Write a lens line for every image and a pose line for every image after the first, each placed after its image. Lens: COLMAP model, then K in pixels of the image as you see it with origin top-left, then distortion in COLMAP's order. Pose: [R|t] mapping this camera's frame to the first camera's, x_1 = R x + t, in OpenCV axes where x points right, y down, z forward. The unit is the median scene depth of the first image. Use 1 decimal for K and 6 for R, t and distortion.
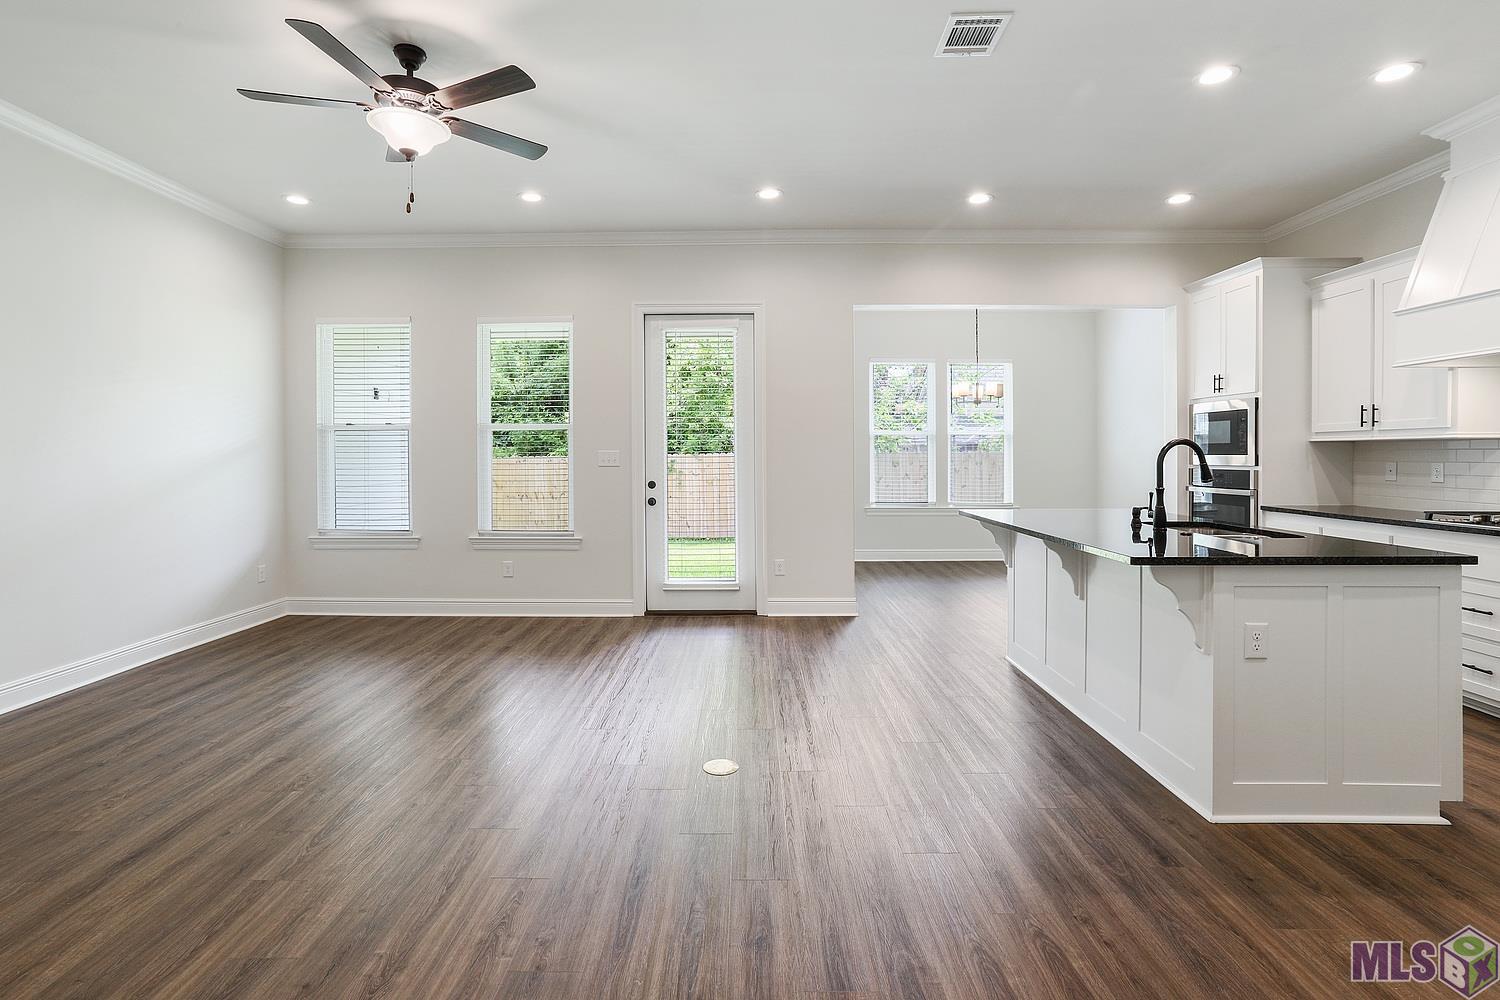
lens RADIAL K [[749.8, 0, 742.7], [0, 749.8, 456.4], [0, 0, 1]] dist [-0.059563, 0.043170]
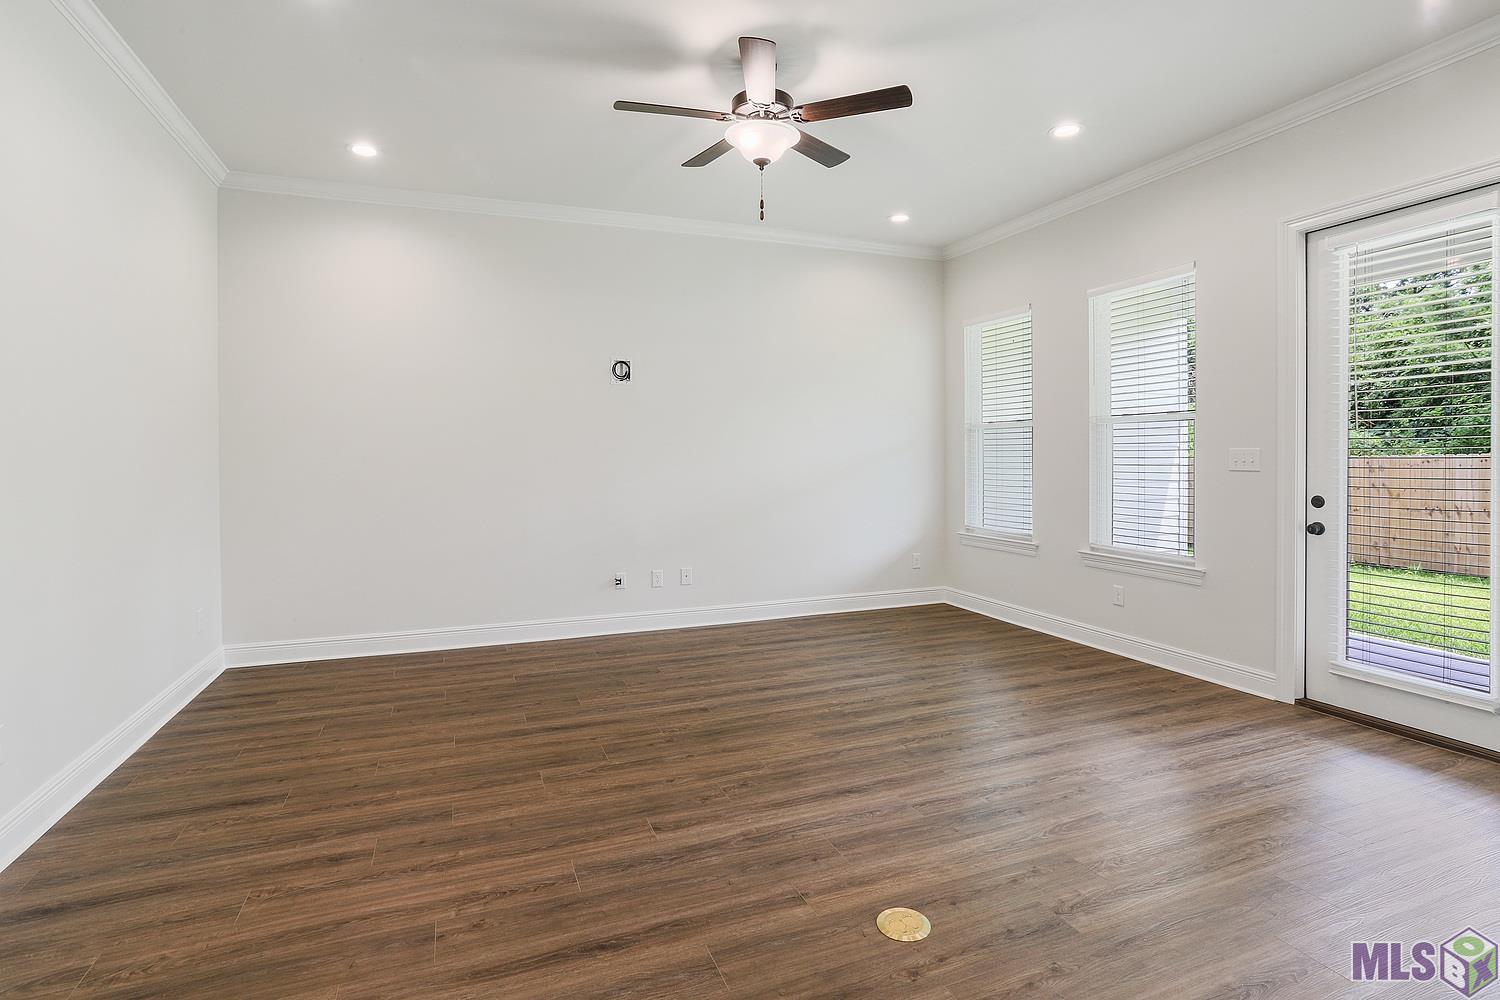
lens RADIAL K [[749.8, 0, 742.7], [0, 749.8, 456.4], [0, 0, 1]] dist [-0.059563, 0.043170]
pose [[0.375156, 0.004335, -0.926951, 0.721762], [-0.002830, 0.999990, 0.003531, -0.003495], [0.926957, 0.001298, 0.375165, 0.841056]]
